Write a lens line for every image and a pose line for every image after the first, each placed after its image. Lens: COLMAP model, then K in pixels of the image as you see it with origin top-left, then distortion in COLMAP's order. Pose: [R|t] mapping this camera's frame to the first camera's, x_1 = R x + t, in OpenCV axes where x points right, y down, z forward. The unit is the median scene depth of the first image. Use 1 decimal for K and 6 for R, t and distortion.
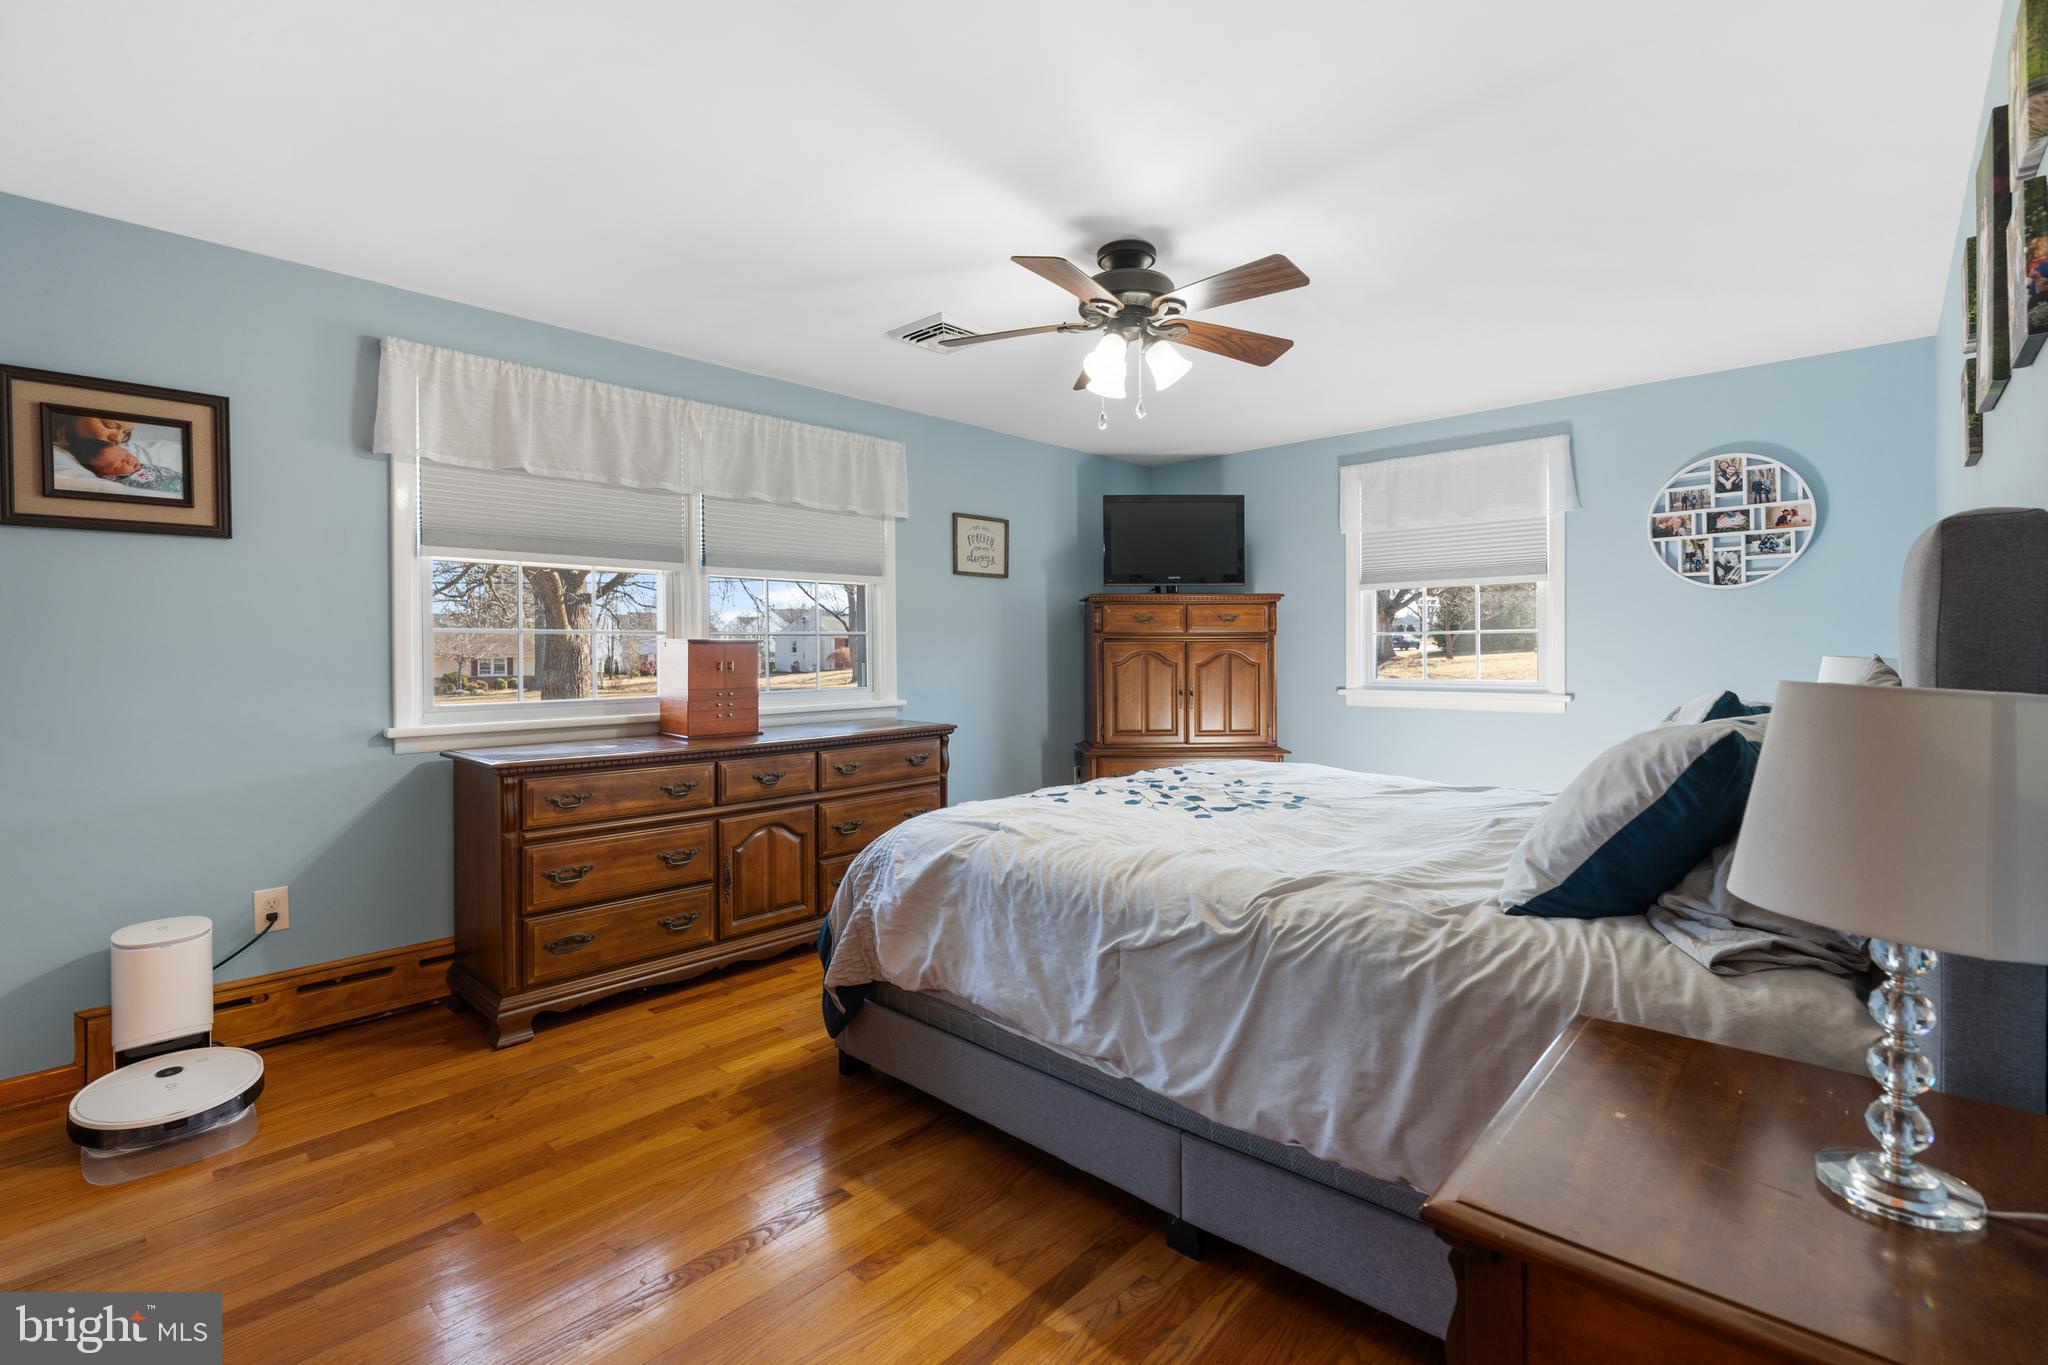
lens RADIAL K [[935.3, 0, 987.0], [0, 935.3, 651.9], [0, 0, 1]] dist [-0.001836, 0.000274]
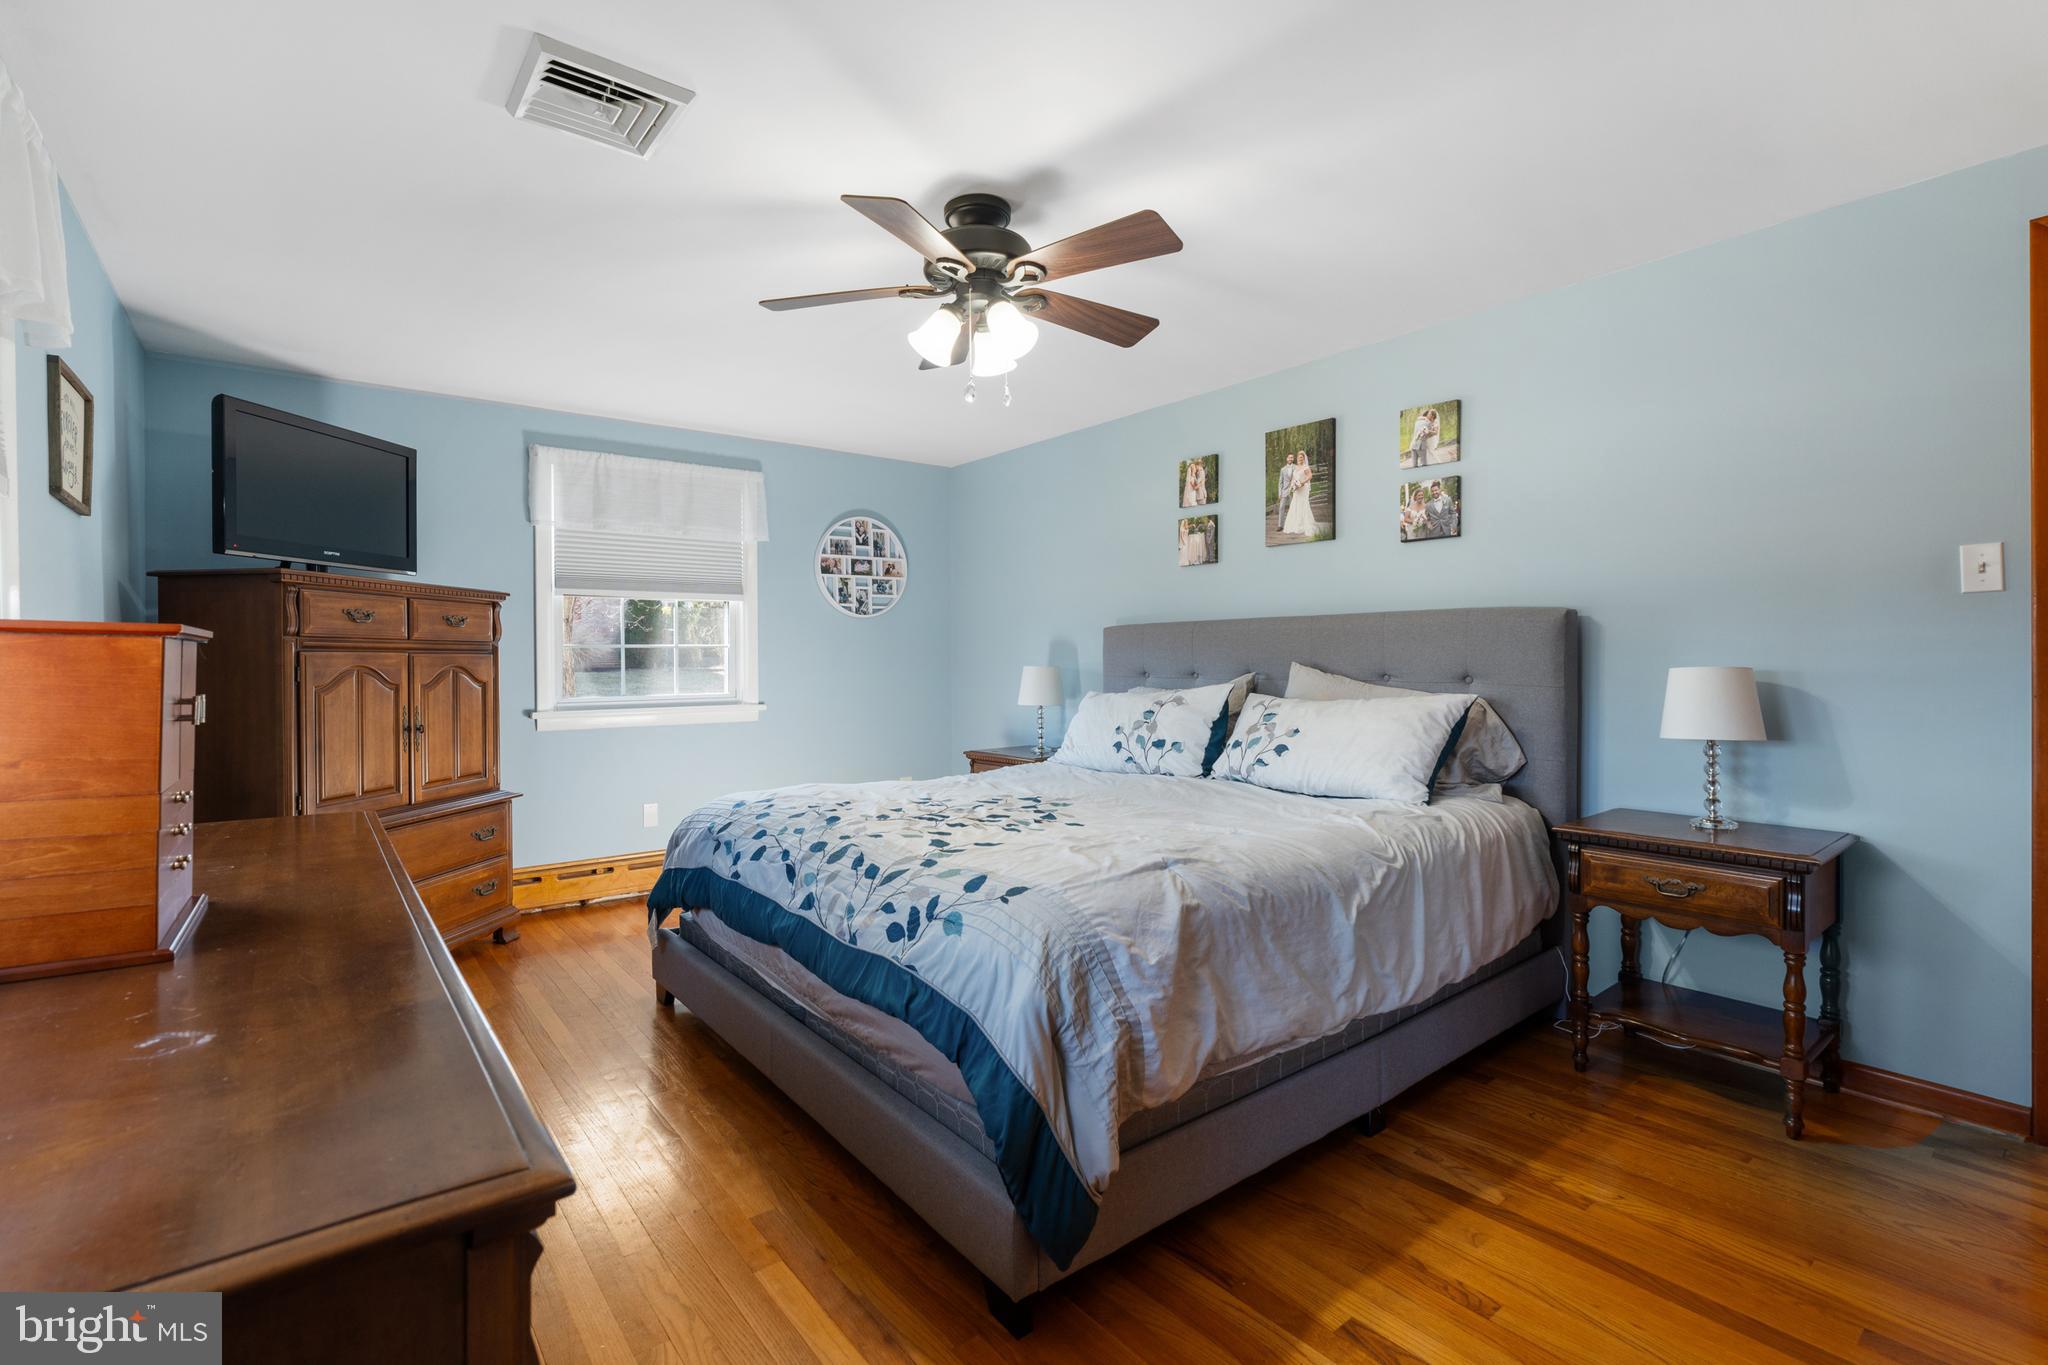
lens RADIAL K [[930.1, 0, 1030.1], [0, 930.1, 661.0], [0, 0, 1]] dist [-0.005094, 0.001340]
pose [[0.122213, 0.002060, 0.992502, -0.507411], [0.007796, 0.999965, -0.003035, 0.000902], [-0.992473, 0.008108, 0.122193, 0.602046]]
